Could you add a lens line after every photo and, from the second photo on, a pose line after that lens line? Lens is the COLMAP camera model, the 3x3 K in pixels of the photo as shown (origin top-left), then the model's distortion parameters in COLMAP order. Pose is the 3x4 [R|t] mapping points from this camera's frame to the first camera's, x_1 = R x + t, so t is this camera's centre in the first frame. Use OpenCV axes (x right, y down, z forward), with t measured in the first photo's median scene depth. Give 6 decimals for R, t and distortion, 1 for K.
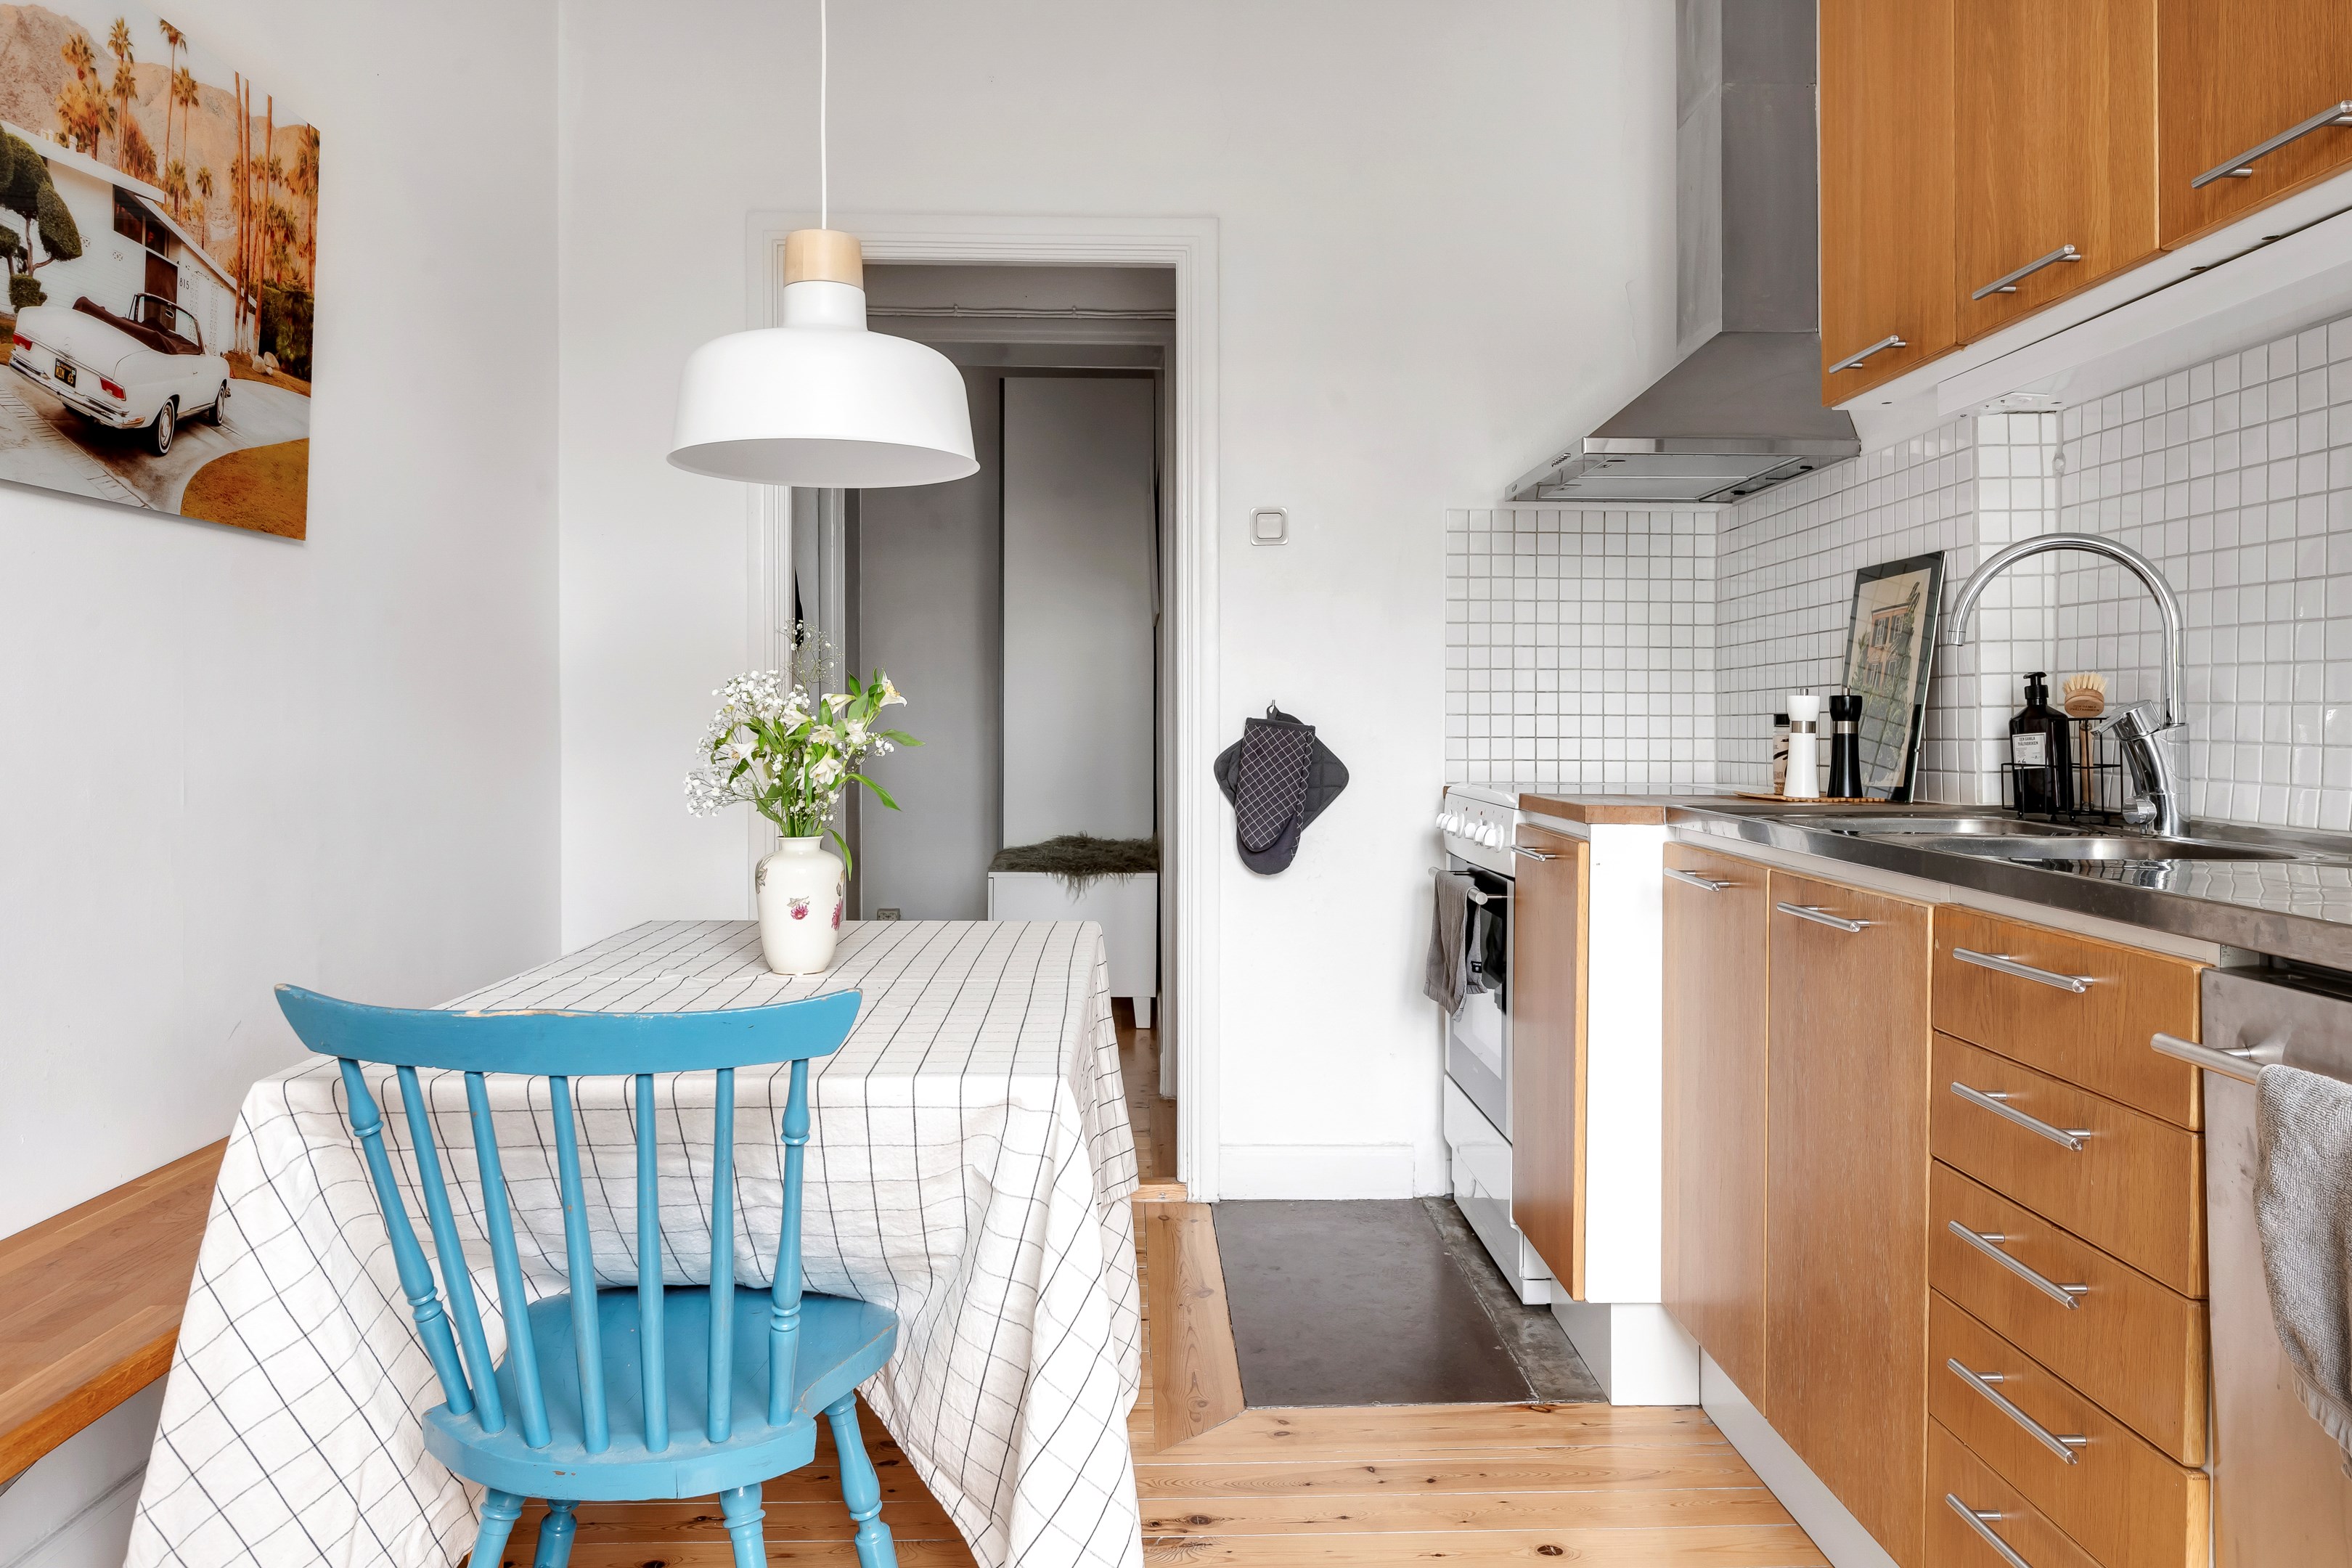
lens RADIAL K [[1593.3, 0, 1180.8], [0, 1593.3, 730.0], [0, 0, 1]] dist [0.000850, -0.000852]
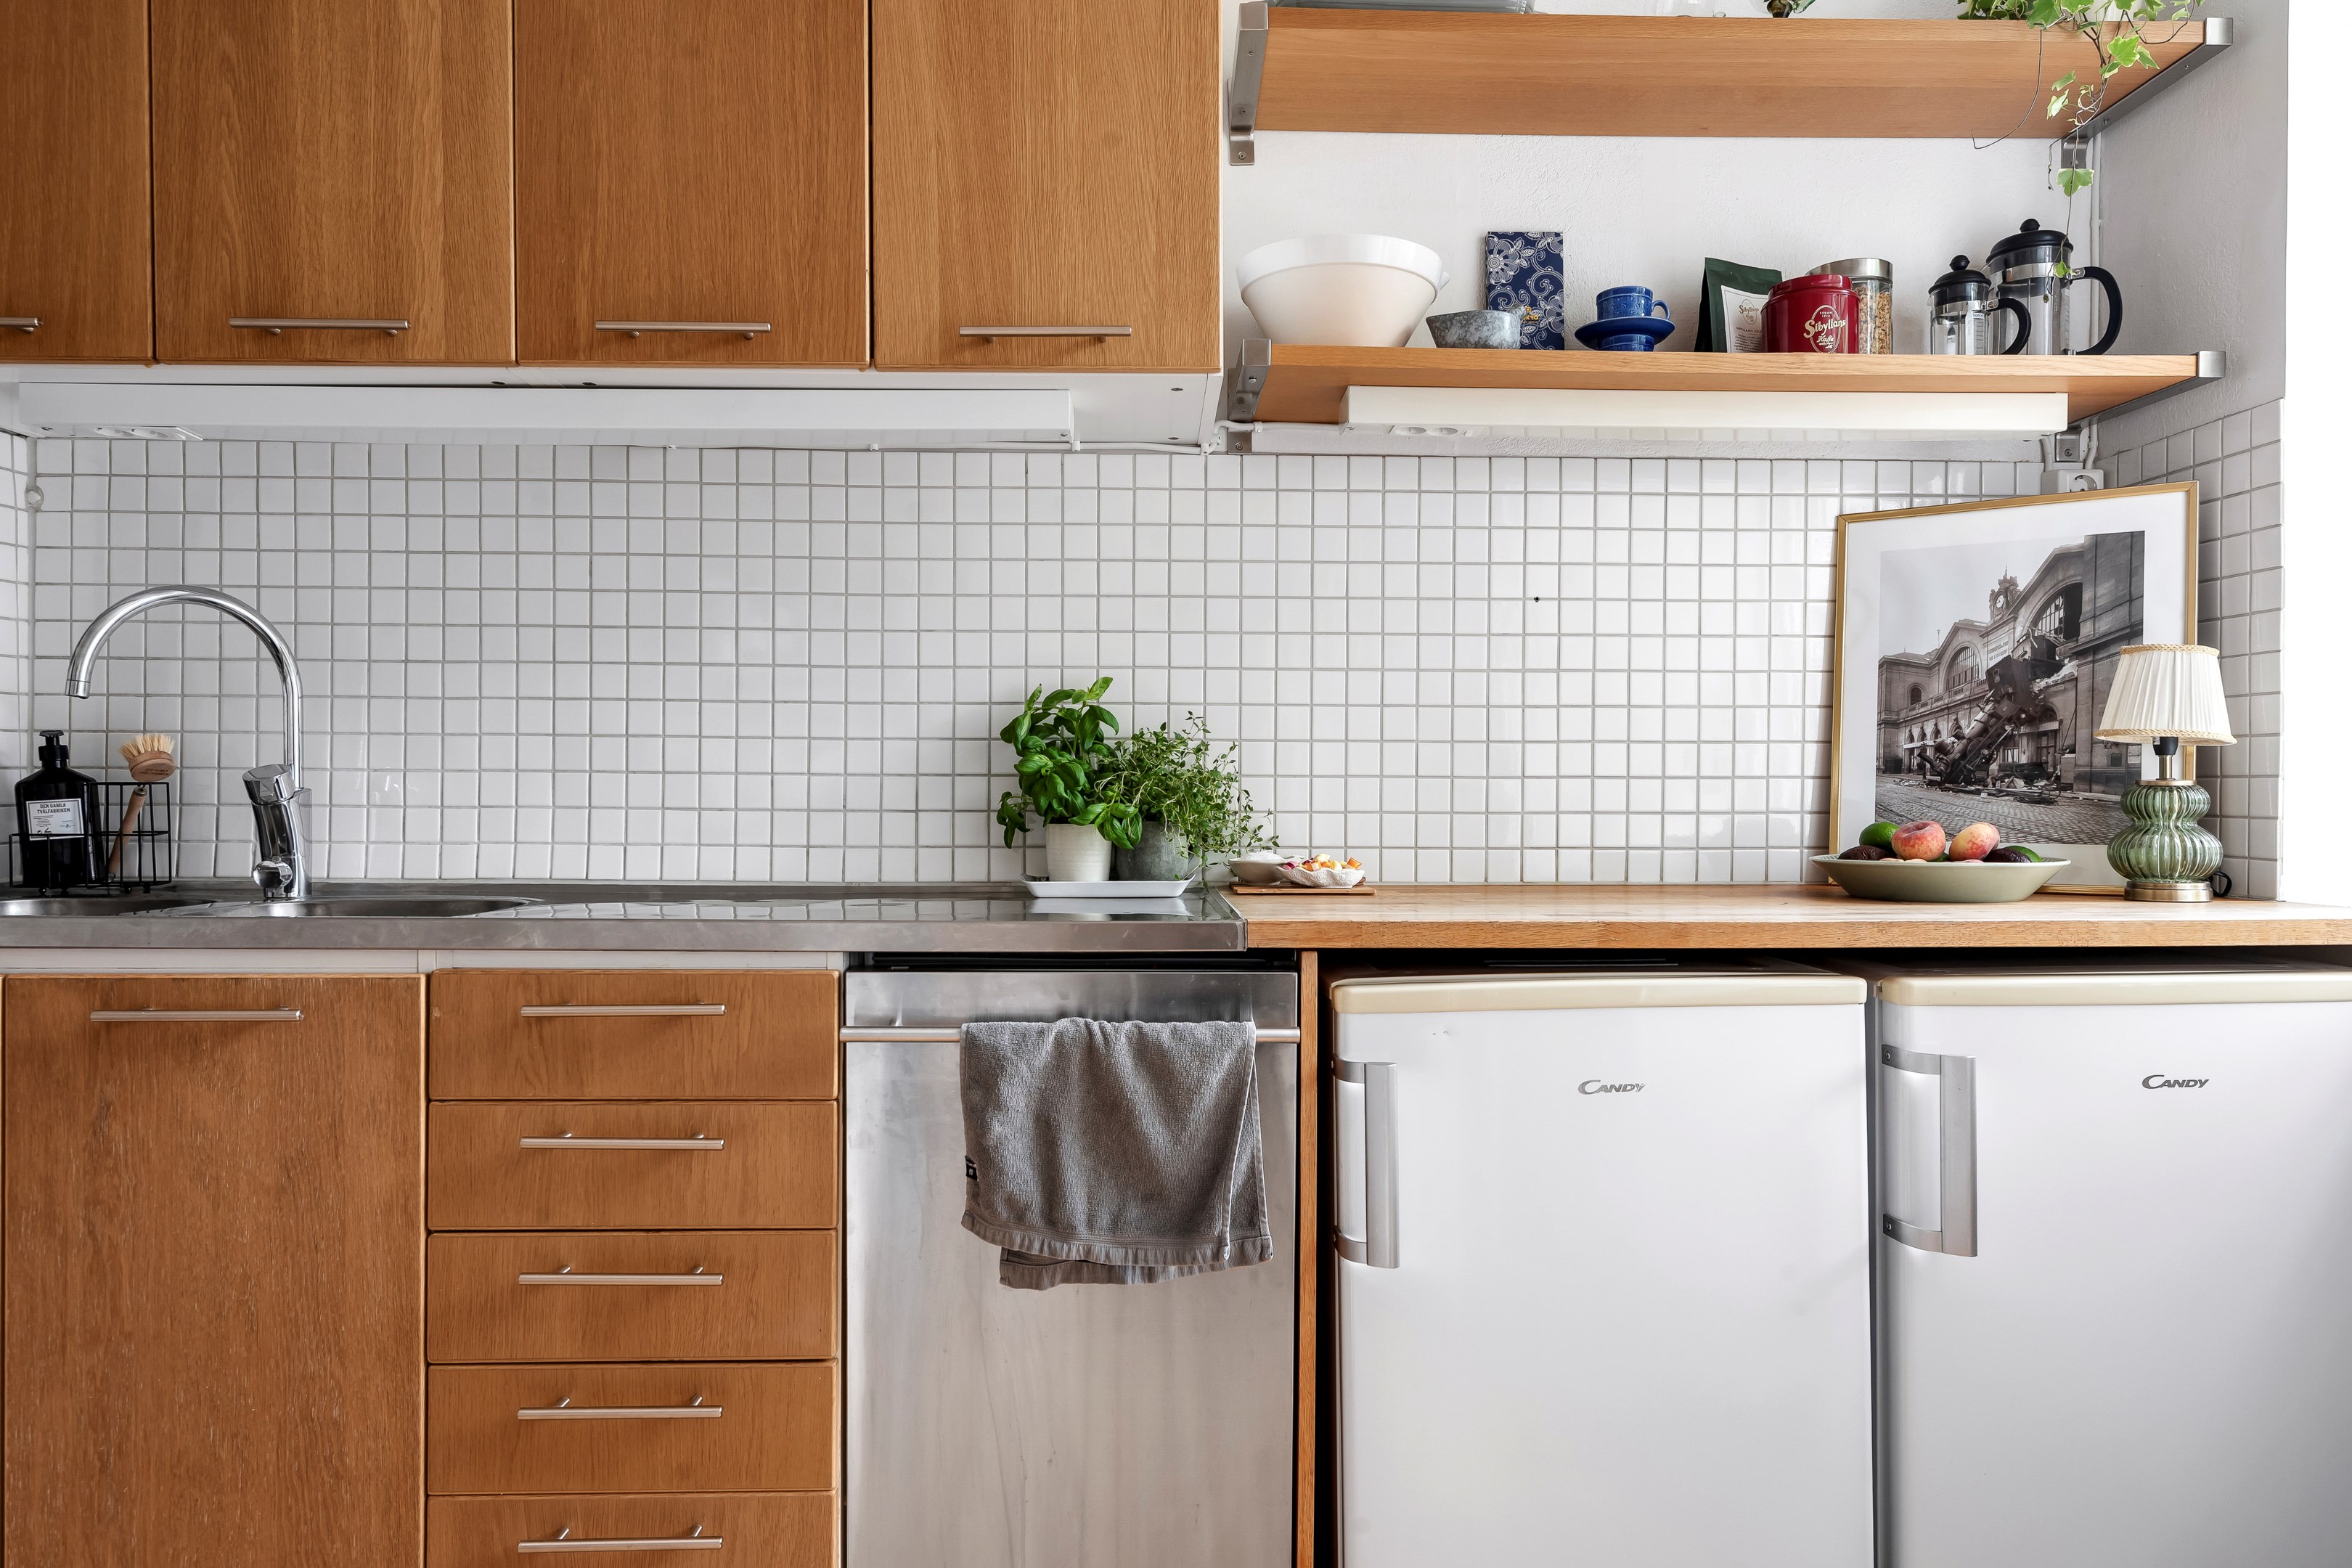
lens RADIAL K [[1493.0, 0, 1177.9], [0, 1493.0, 810.9], [0, 0, 1]] dist [0.002294, 0.002362]
pose [[-0.006672, -0.015720, 0.999854, -0.361288], [0.005331, 0.999862, 0.015756, -0.001273], [-0.999964, 0.005435, -0.006587, 0.448546]]
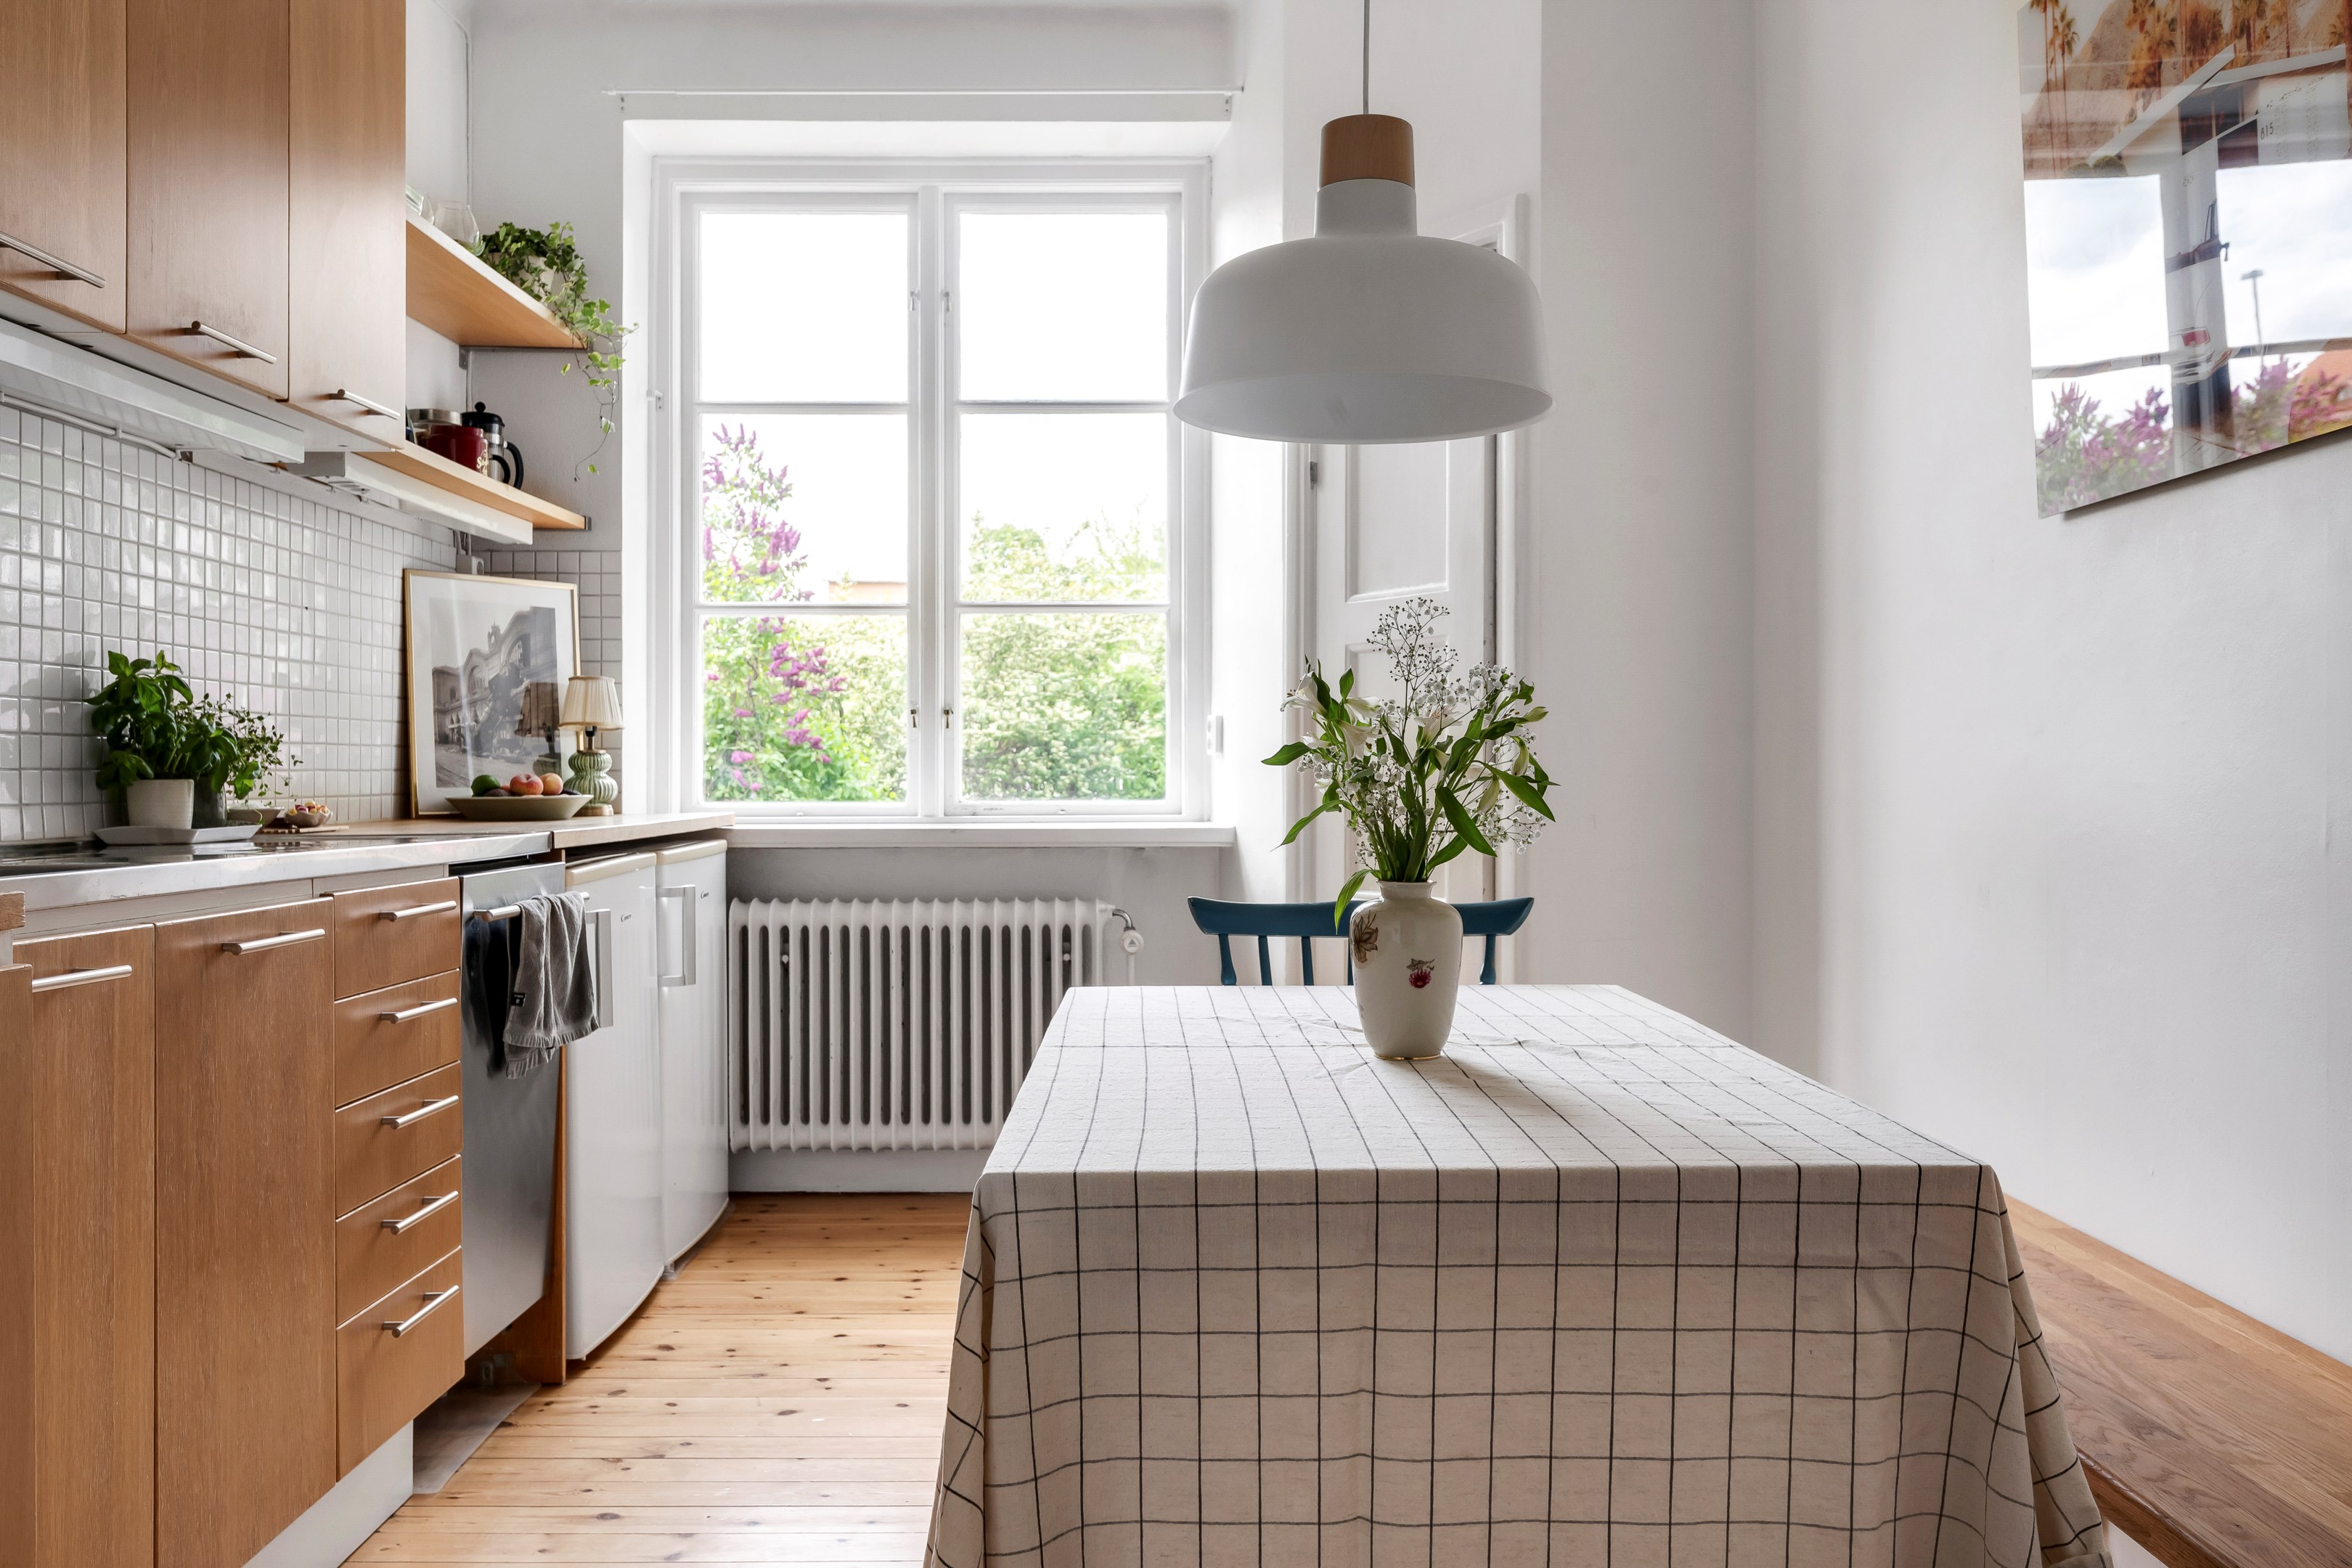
lens RADIAL K [[1877.3, 0, 1176.0], [0, 1877.3, 784.0], [0, 0, 1]] dist [0.000170, -0.001486]
pose [[-0.999716, -0.000933, 0.023831, -0.152936], [-0.000603, 0.999904, 0.013835, 0.006090], [-0.023842, 0.013817, -0.999620, 1.929377]]
